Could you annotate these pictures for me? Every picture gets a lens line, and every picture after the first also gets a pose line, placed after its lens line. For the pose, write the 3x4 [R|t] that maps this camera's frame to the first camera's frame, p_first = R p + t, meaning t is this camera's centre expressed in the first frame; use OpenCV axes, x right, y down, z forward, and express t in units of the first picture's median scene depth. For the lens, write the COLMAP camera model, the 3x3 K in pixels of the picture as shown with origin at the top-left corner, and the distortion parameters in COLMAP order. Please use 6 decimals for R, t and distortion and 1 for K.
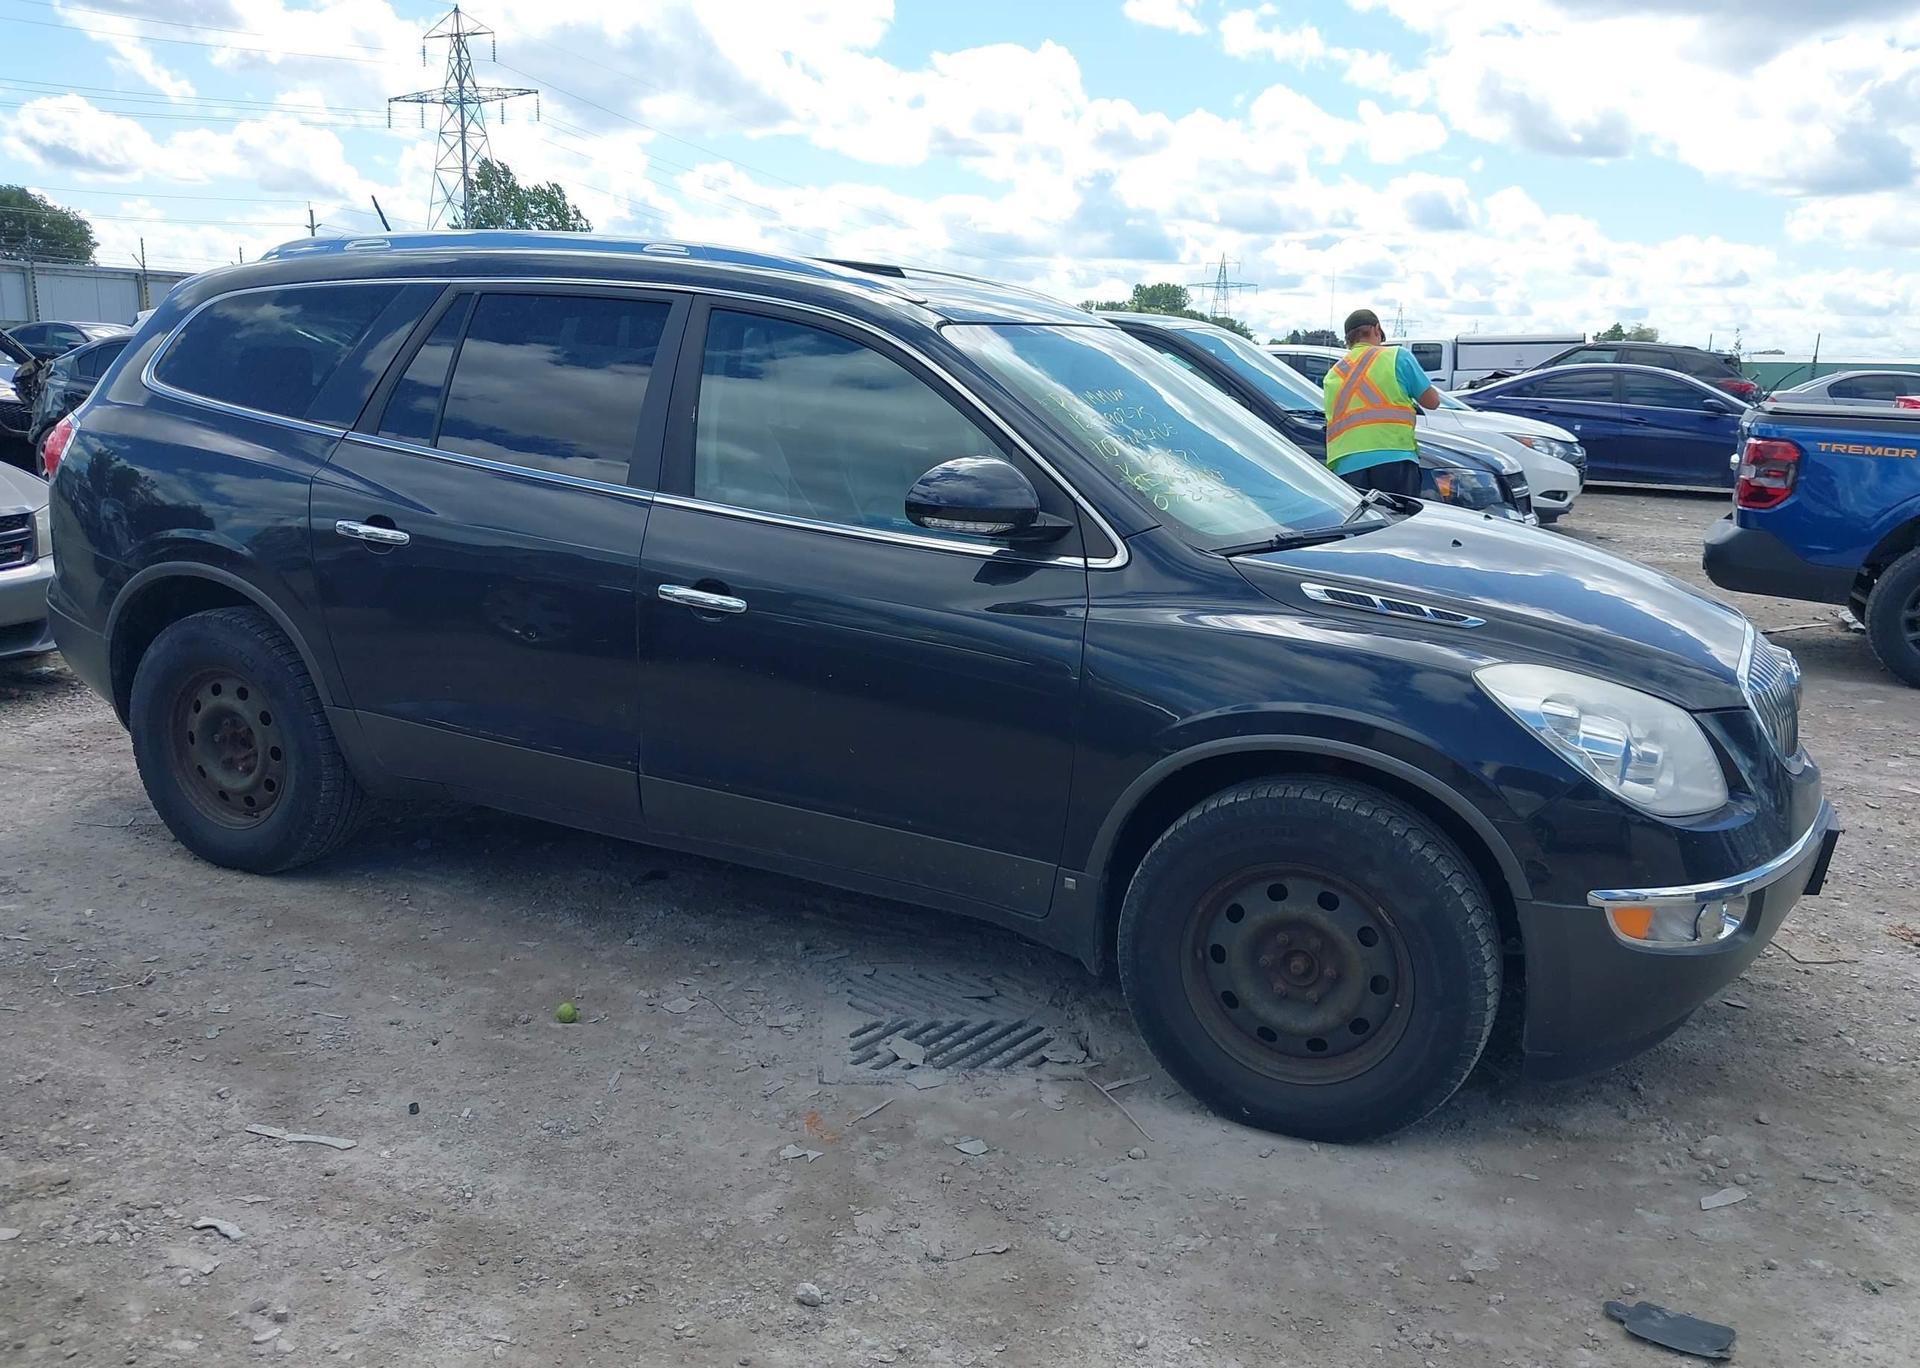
lens RADIAL K [[1622.6, 0, 1020.2], [0, 1622.6, 726.9], [0, 0, 1]] dist [-0.001037, 0.012795]
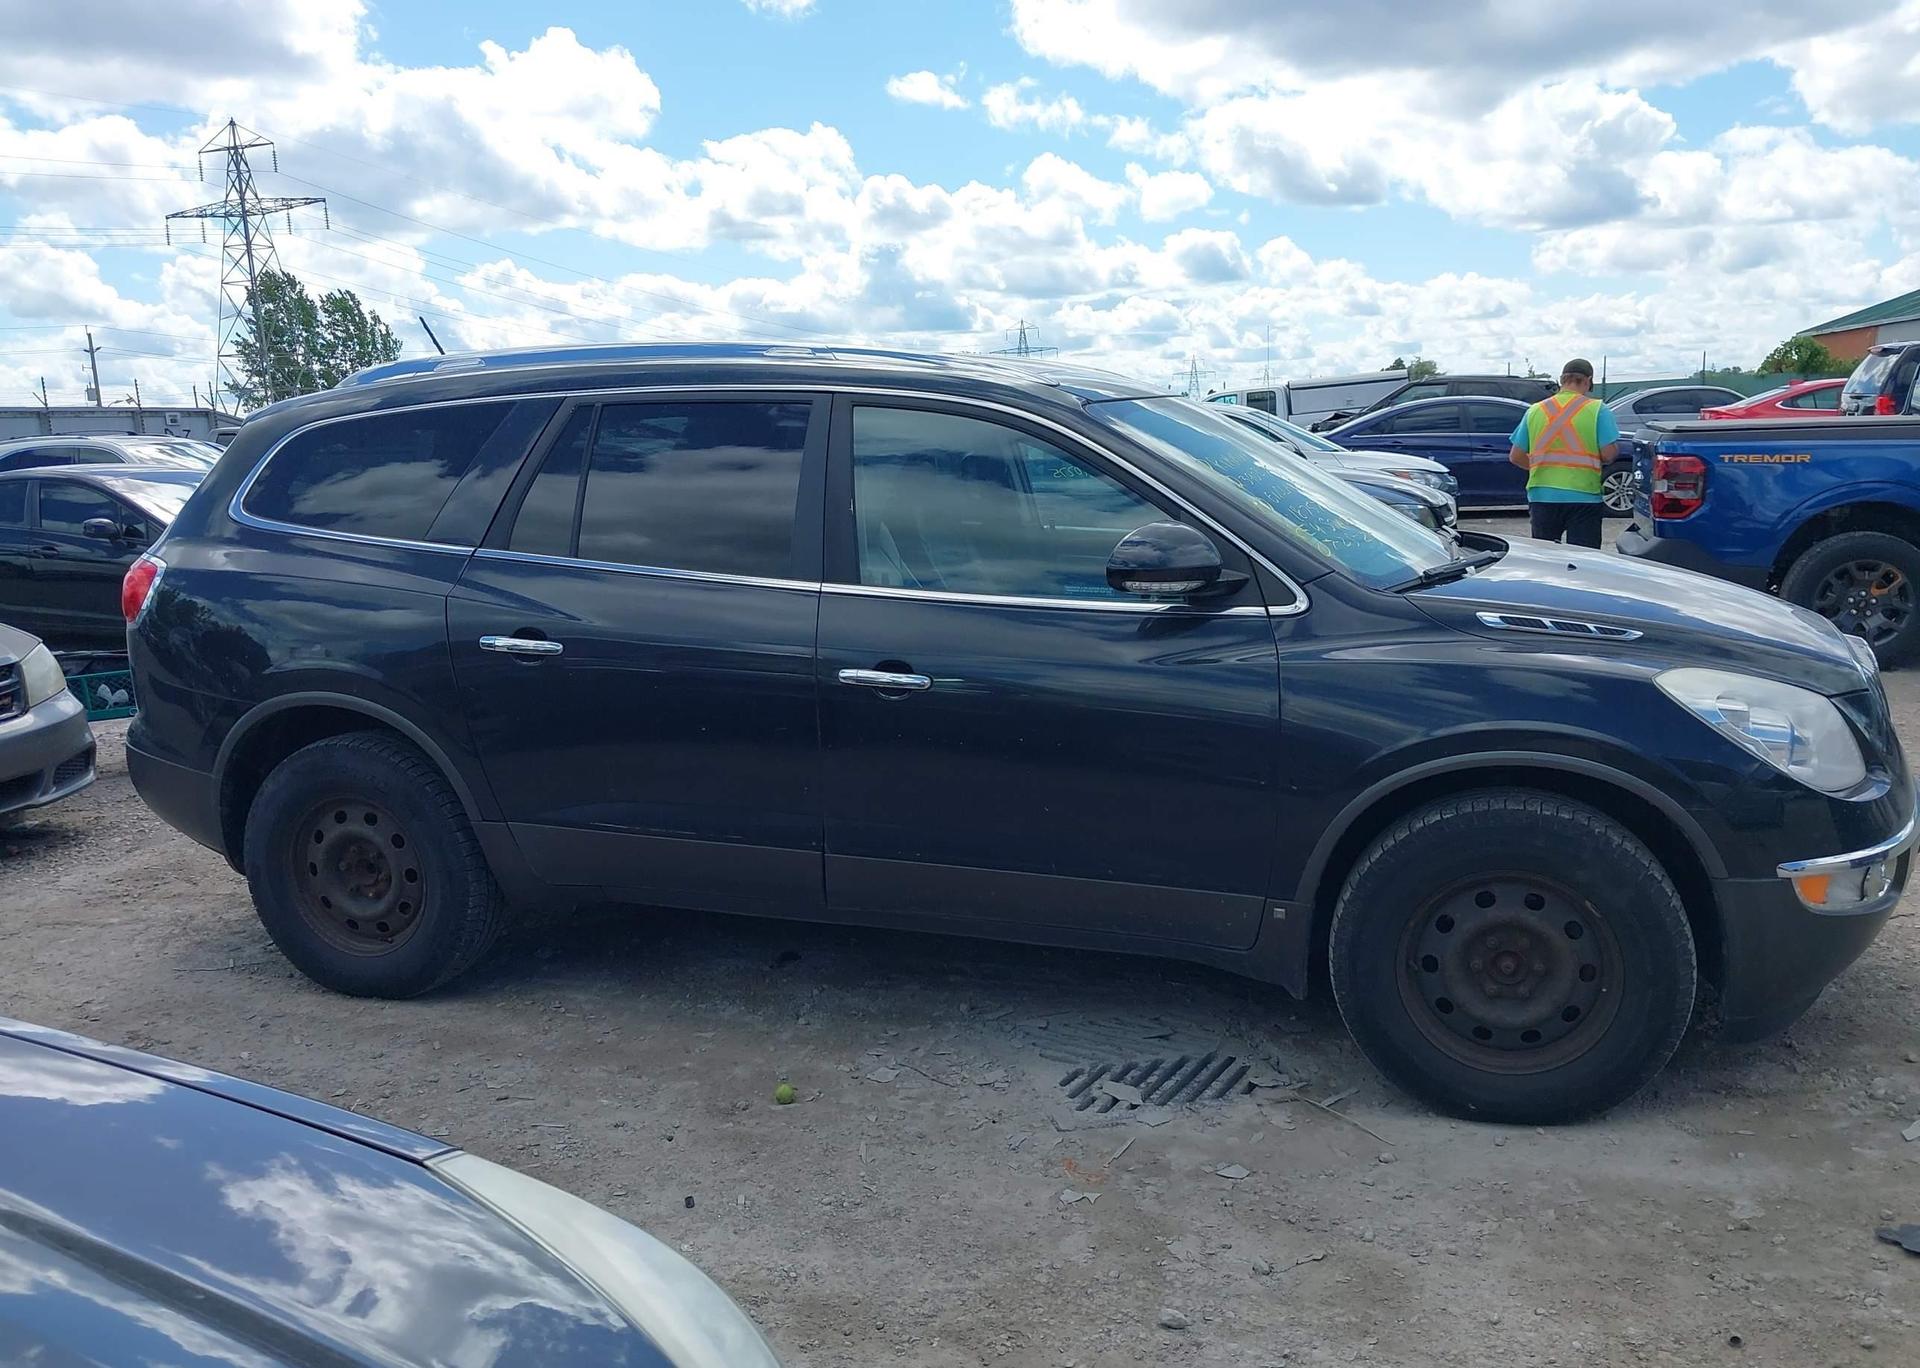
lens RADIAL K [[1622.6, 0, 1015.4], [0, 1622.6, 716.8], [0, 0, 1]] dist [-0.001037, 0.012795]
pose [[0.988963, -0.092401, 0.115822, -0.204592], [0.097623, 0.994409, -0.040248, -0.004240], [-0.111455, 0.051110, 0.992454, -0.034956]]
